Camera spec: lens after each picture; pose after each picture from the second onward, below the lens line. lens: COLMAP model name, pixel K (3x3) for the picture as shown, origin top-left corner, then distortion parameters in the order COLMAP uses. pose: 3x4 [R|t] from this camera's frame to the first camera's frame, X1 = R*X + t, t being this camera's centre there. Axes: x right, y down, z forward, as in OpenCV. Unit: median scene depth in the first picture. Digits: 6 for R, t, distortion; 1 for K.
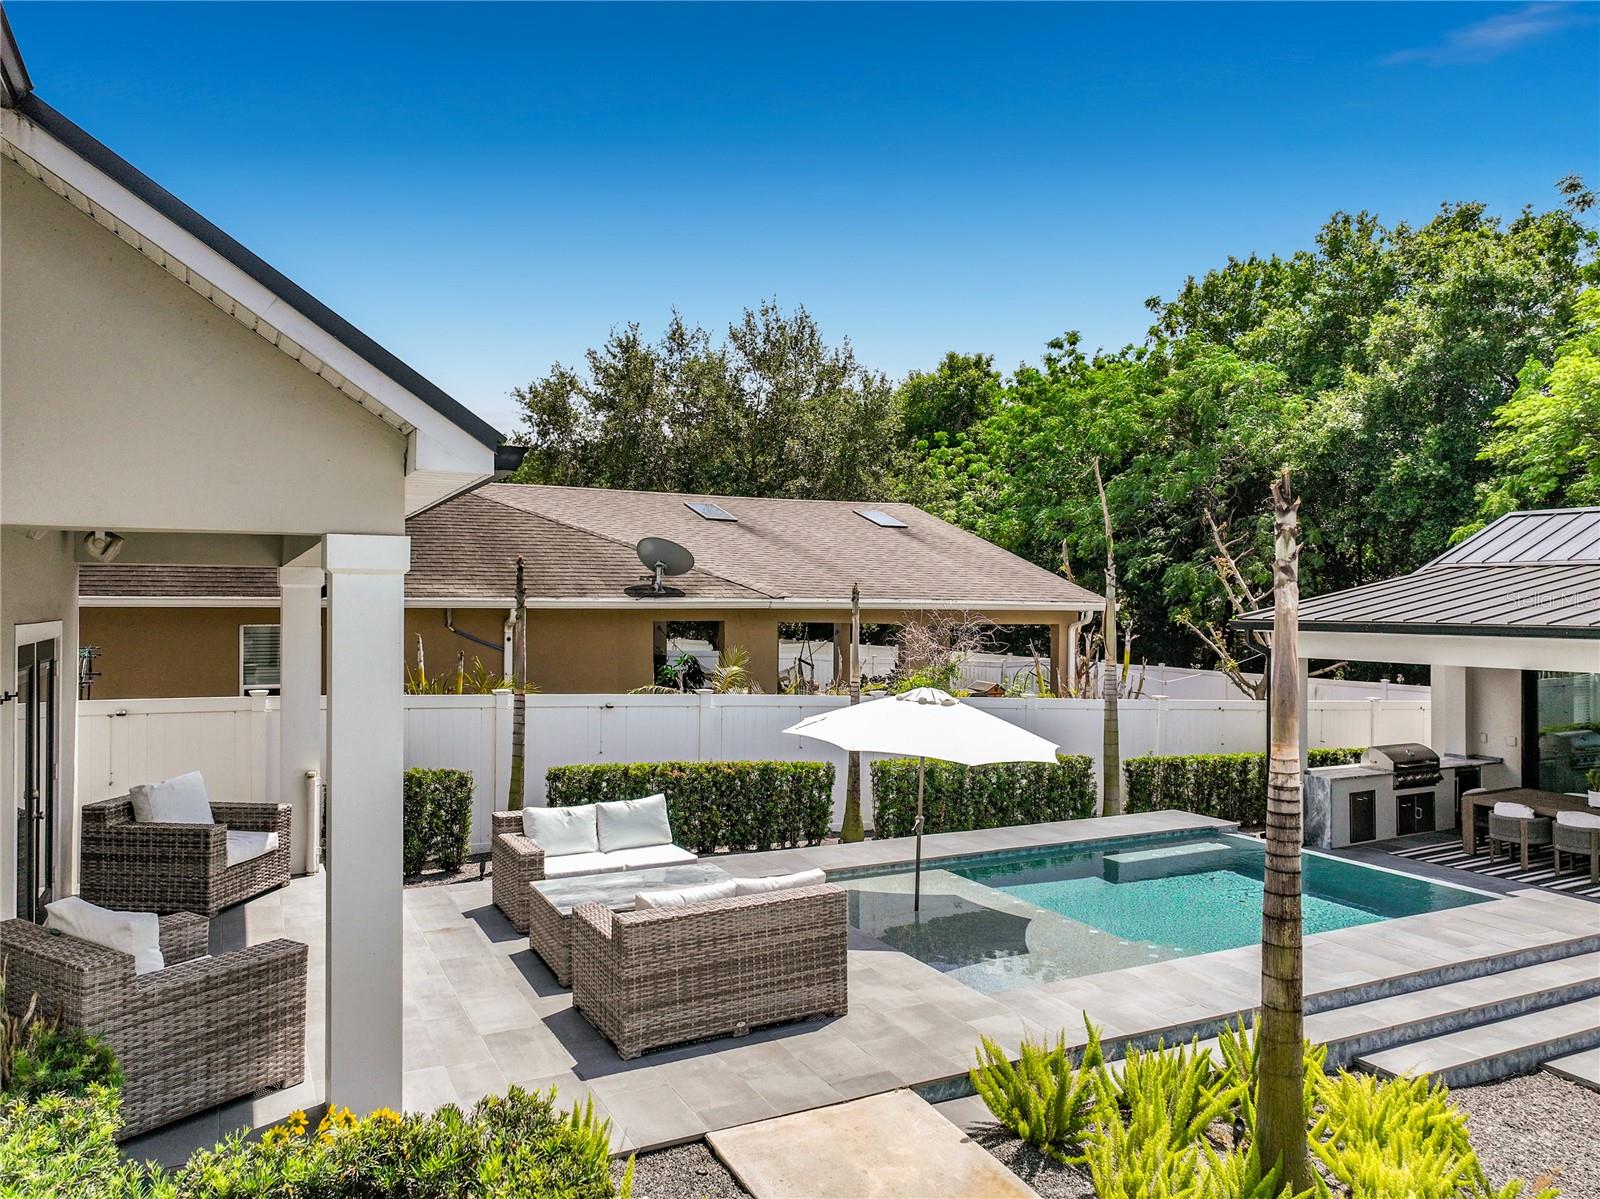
lens RADIAL K [[1123.5, 0, 802.3], [0, 1123.5, 601.4], [0, 0, 1]] dist [-0.010218, 0.016234]
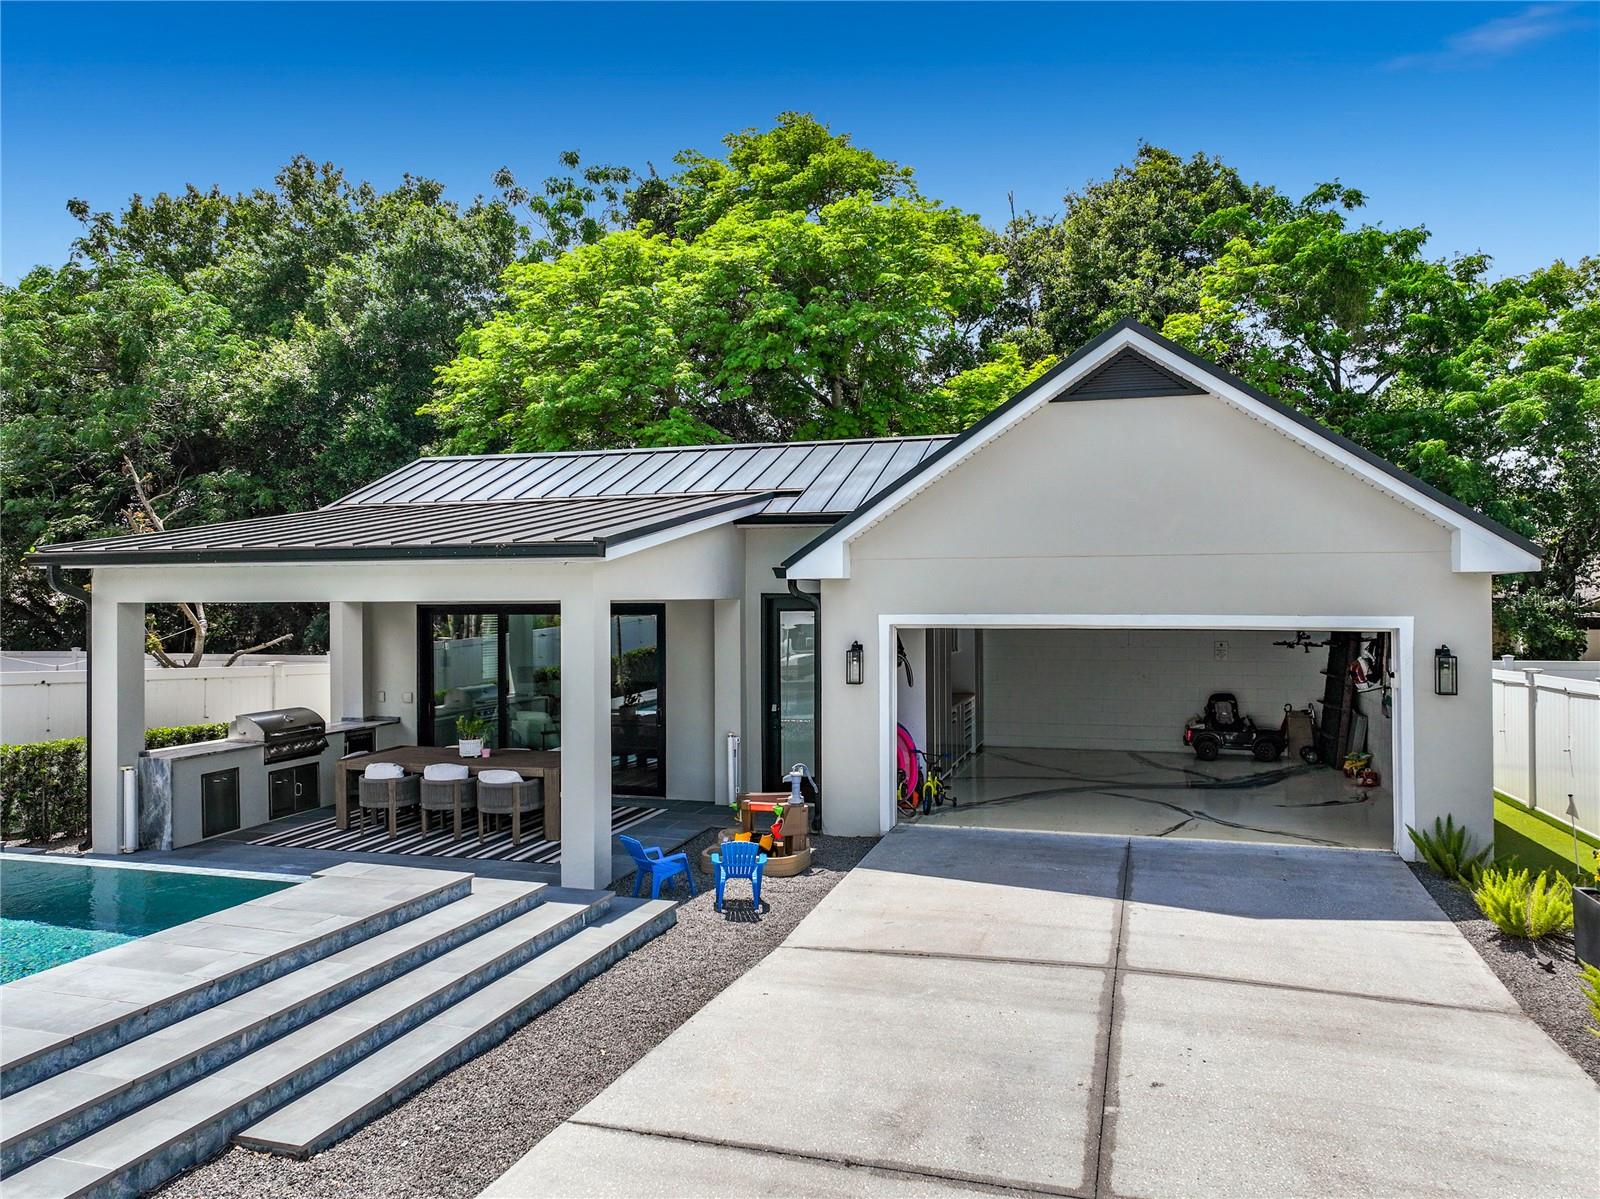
lens RADIAL K [[1123.5, 0, 803.6], [0, 1123.5, 598.9], [0, 0, 1]] dist [-0.010218, 0.016234]
pose [[0.684739, -0.004963, 0.728771, 0.106242], [0.005353, 0.999984, 0.001780, 0.025100], [-0.728769, 0.002682, 0.684755, 0.079081]]
